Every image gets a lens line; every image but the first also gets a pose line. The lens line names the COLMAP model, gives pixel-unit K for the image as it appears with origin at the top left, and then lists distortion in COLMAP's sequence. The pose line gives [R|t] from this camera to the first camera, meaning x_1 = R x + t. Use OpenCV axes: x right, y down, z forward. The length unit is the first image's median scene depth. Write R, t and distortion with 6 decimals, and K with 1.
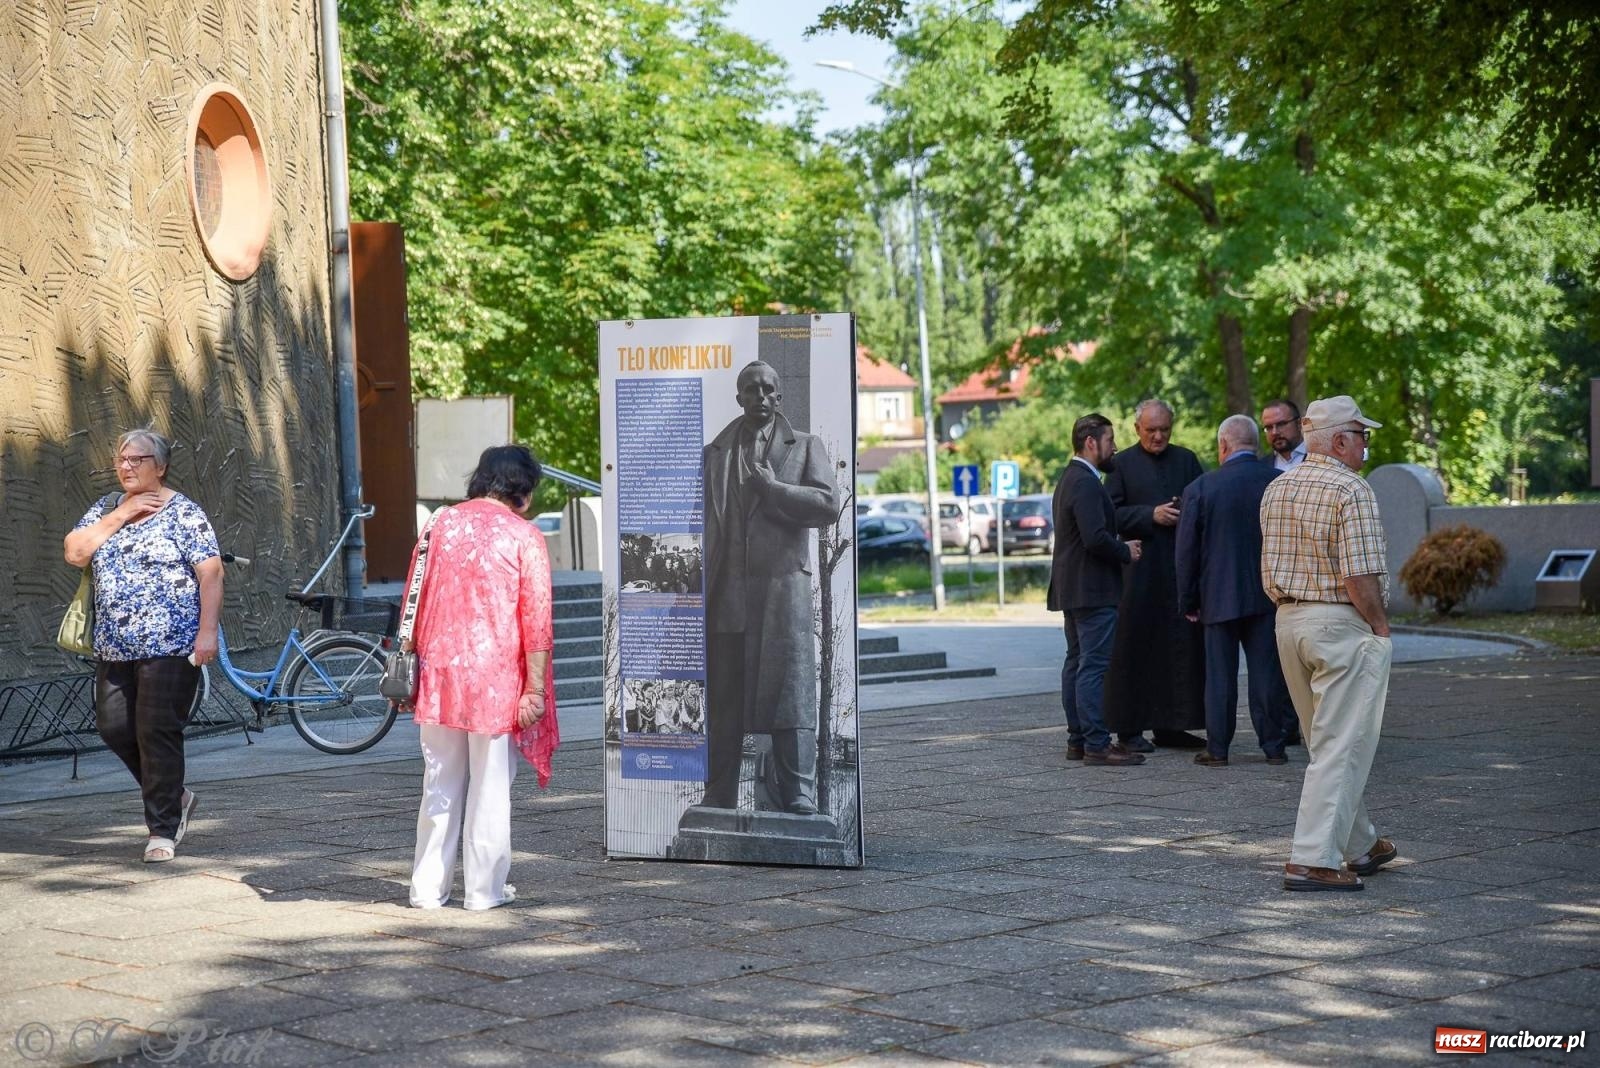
lens RADIAL K [[2996.6, 0, 800.0], [0, 2996.6, 534.0], [0, 0, 1]] dist [0.161624, 0.561612]
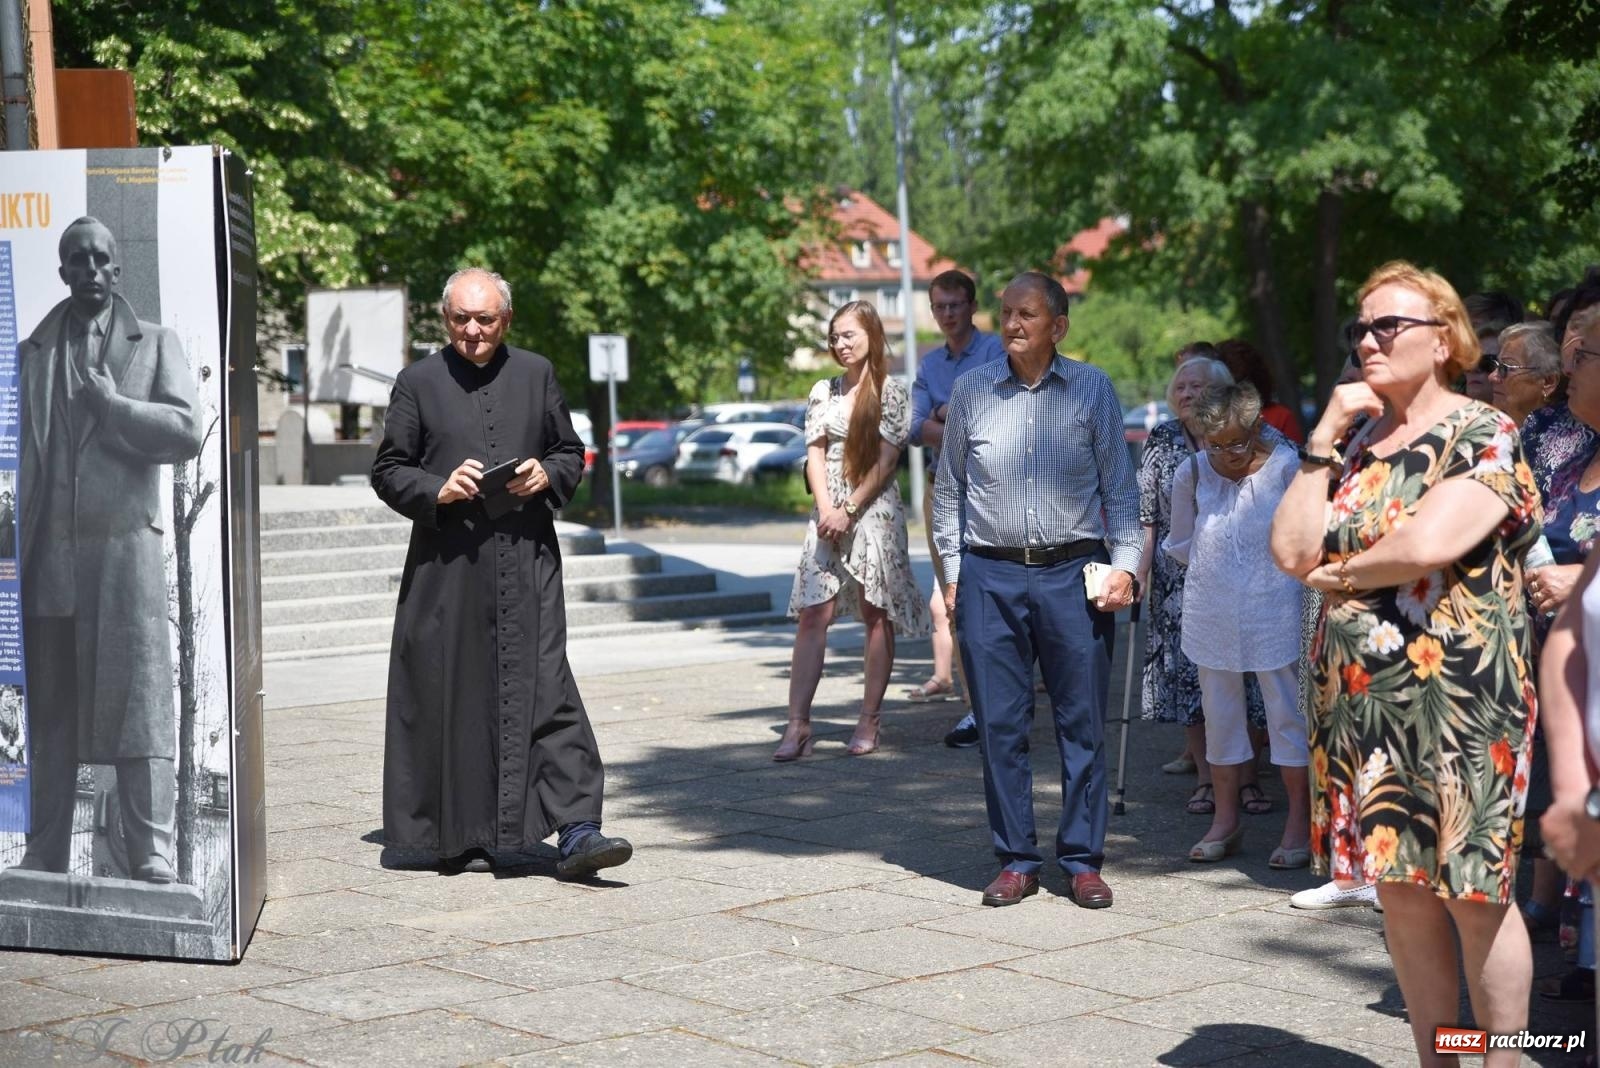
lens RADIAL K [[2996.6, 0, 800.0], [0, 2996.6, 534.0], [0, 0, 1]] dist [0.161624, 0.561612]
pose [[0.999427, 0.003923, -0.033632, 0.170104], [-0.002730, 0.999368, 0.035443, -0.010883], [0.033750, -0.035331, 0.998806, 0.317942]]
